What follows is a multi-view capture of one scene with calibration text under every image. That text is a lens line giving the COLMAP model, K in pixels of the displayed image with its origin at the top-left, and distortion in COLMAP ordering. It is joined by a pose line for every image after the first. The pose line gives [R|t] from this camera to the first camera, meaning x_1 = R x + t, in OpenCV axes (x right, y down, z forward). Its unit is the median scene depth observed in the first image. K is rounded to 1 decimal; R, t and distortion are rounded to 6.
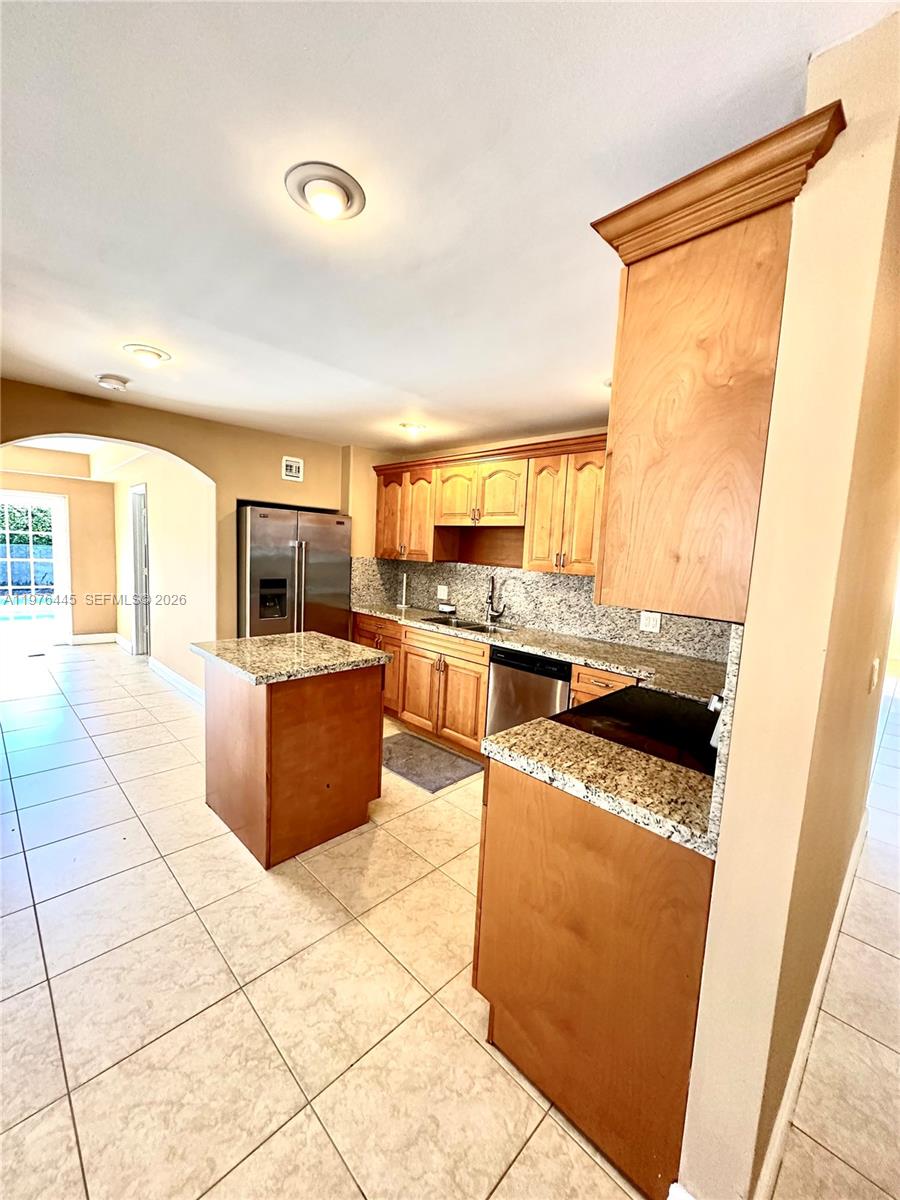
lens RADIAL K [[479.1, 0, 448.7], [0, 479.1, 599.2], [0, 0, 1]] dist [-0.004117, 0.001358]
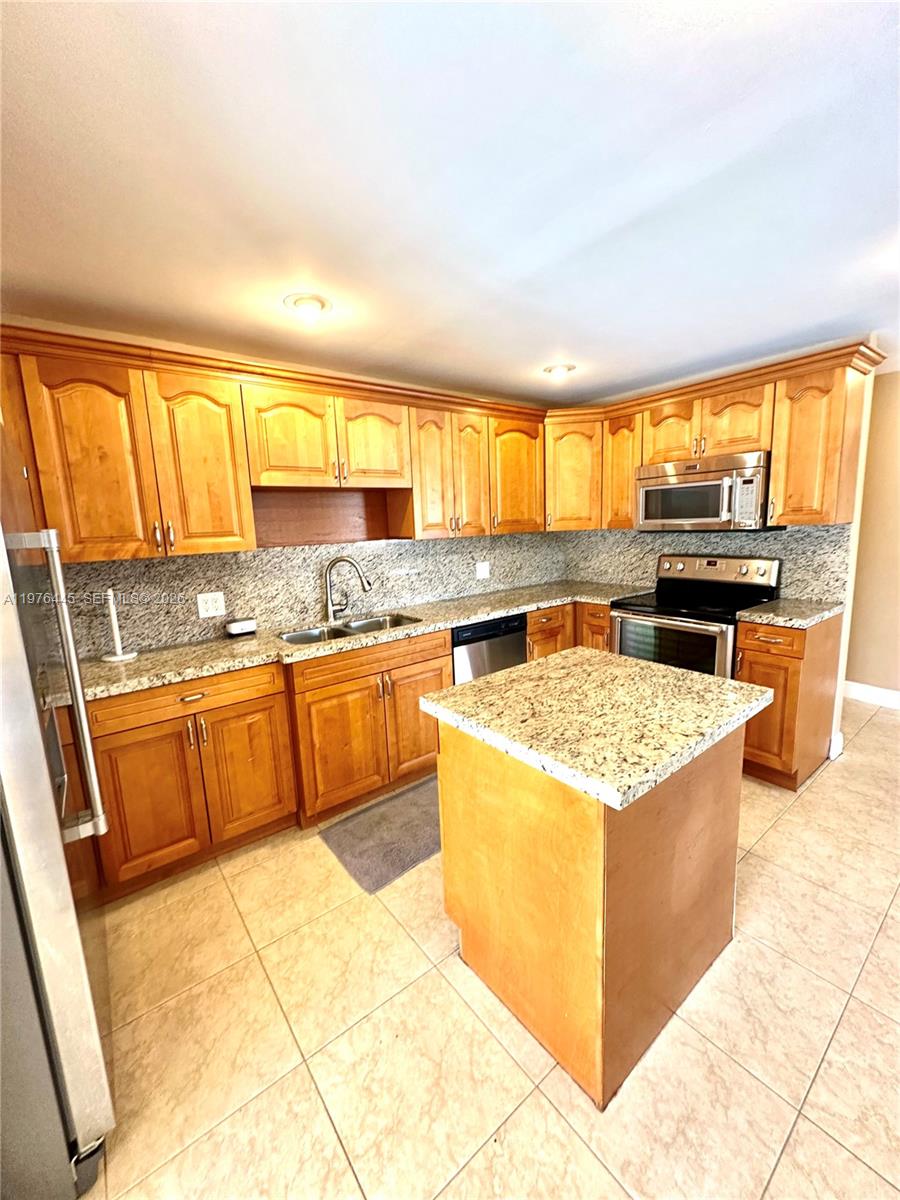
lens RADIAL K [[479.1, 0, 450.0], [0, 479.1, 599.2], [0, 0, 1]] dist [-0.004117, 0.001358]
pose [[0.118108, -0.213536, 0.969769, -0.679903], [0.150083, 0.969225, 0.195137, -0.114233], [-0.981593, 0.122499, 0.146522, 0.808615]]
